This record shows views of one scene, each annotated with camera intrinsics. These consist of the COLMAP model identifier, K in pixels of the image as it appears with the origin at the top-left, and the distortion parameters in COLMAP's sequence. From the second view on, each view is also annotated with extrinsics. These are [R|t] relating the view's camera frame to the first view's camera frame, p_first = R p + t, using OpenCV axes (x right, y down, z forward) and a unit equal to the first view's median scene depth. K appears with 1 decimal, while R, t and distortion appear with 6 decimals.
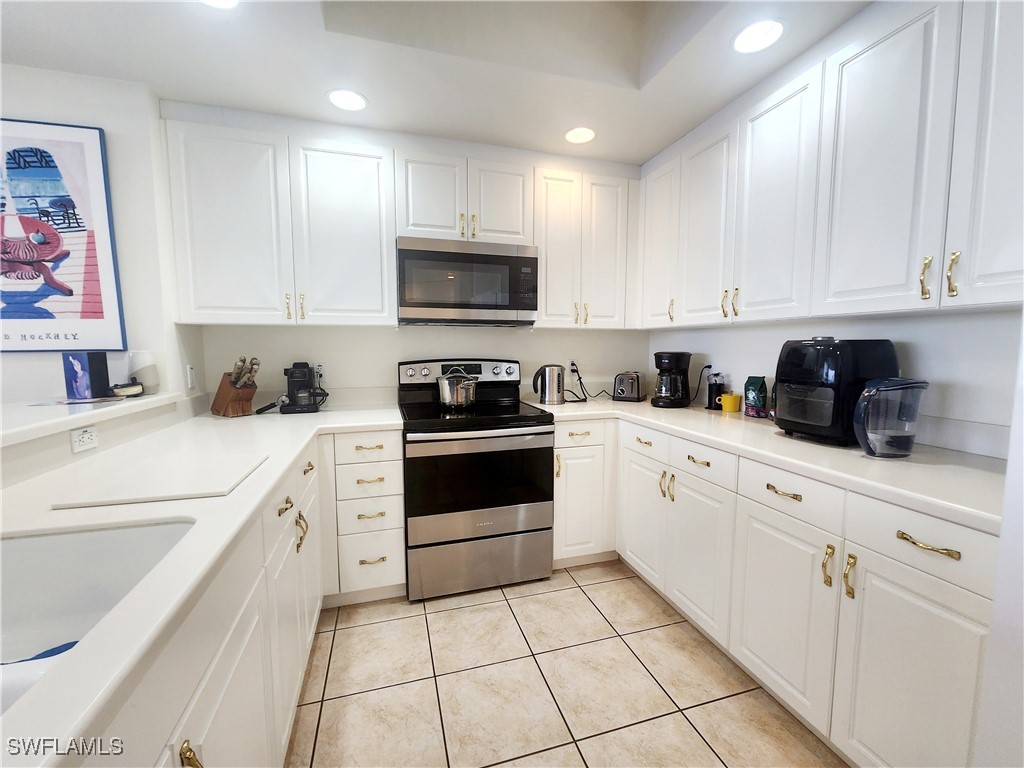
lens RADIAL K [[420.8, 0, 511.1], [0, 420.8, 382.9], [0, 0, 1]] dist [0.003100, -0.001051]
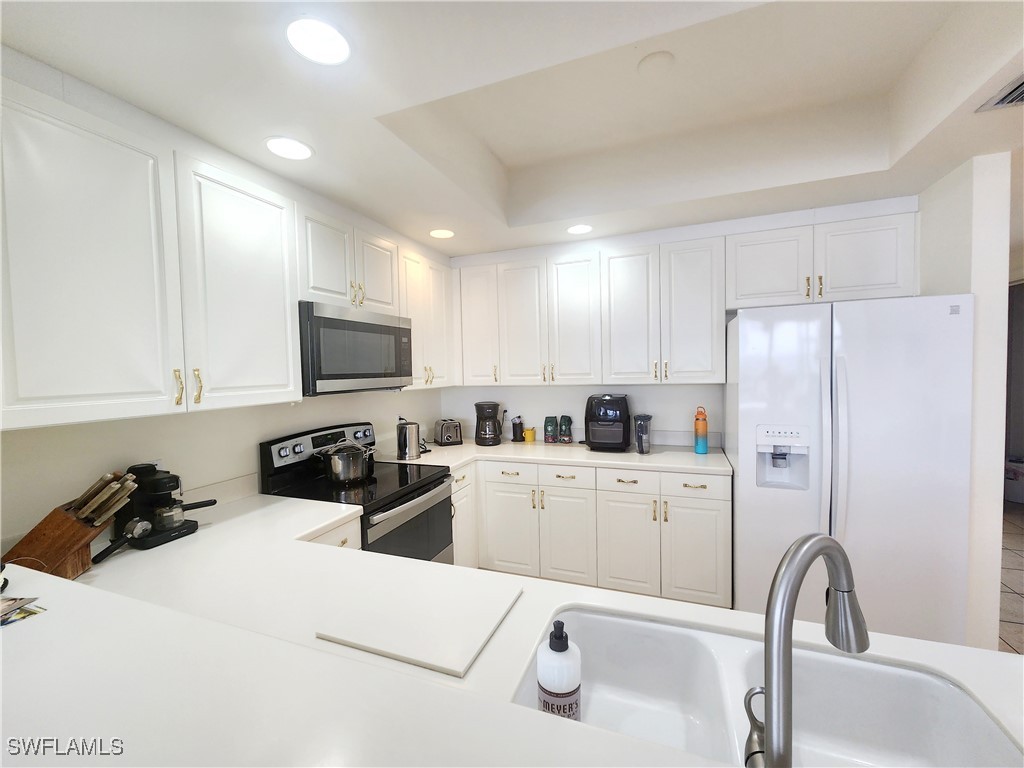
lens RADIAL K [[420.8, 0, 509.7], [0, 420.8, 386.5], [0, 0, 1]] dist [0.003100, -0.001051]
pose [[0.612412, -0.049155, 0.789009, -0.677574], [0.093266, 0.995587, -0.010366, -0.114109], [-0.785017, 0.079936, 0.614295, 0.131457]]
